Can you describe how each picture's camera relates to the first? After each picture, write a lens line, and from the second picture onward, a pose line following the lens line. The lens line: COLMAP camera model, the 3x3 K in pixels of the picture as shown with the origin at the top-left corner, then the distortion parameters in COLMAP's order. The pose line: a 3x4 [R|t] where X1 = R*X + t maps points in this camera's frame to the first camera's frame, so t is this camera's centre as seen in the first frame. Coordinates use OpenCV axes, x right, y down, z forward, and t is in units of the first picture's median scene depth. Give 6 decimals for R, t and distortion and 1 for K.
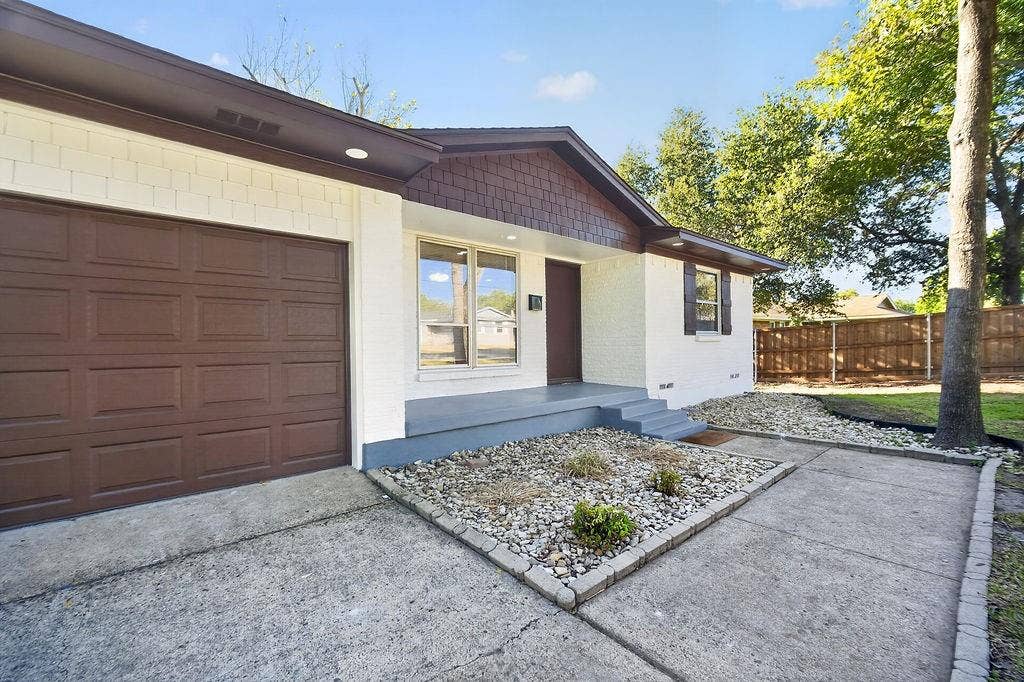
lens RADIAL K [[408.9, 0, 508.7], [0, 408.9, 344.7], [0, 0, 1]] dist [-0.002446, -0.000039]
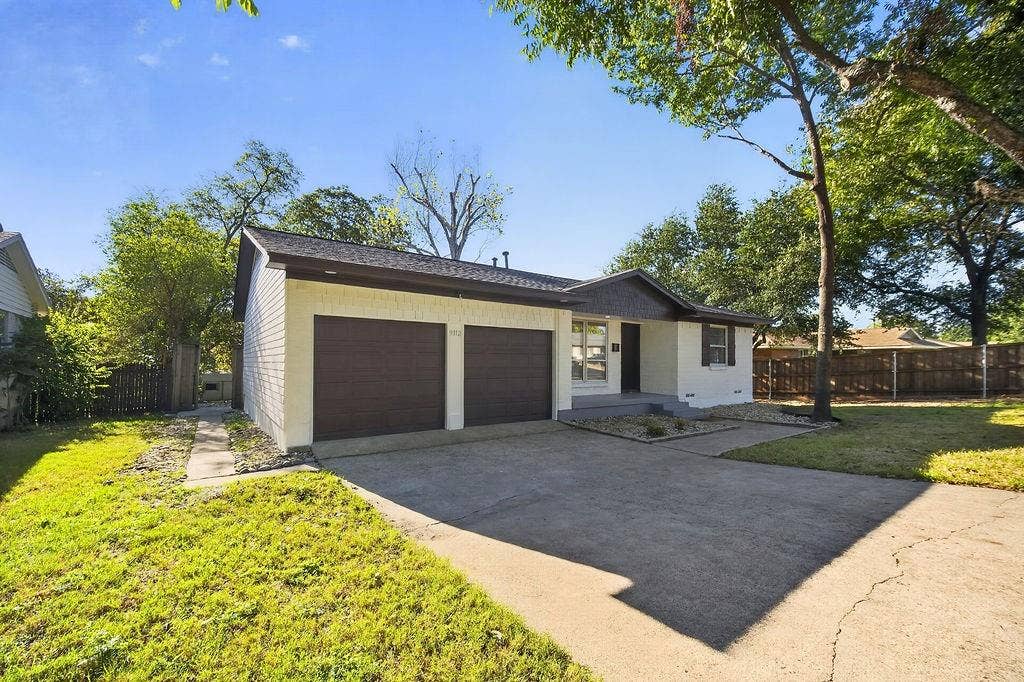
lens RADIAL K [[393.5, 0, 516.6], [0, 393.5, 360.4], [0, 0, 1]] dist [-0.000824, -0.000051]
pose [[0.995706, 0.018075, -0.090792, -0.210501], [-0.018633, 0.999812, -0.005303, -0.025990], [0.090679, 0.006972, 0.995856, -0.771817]]
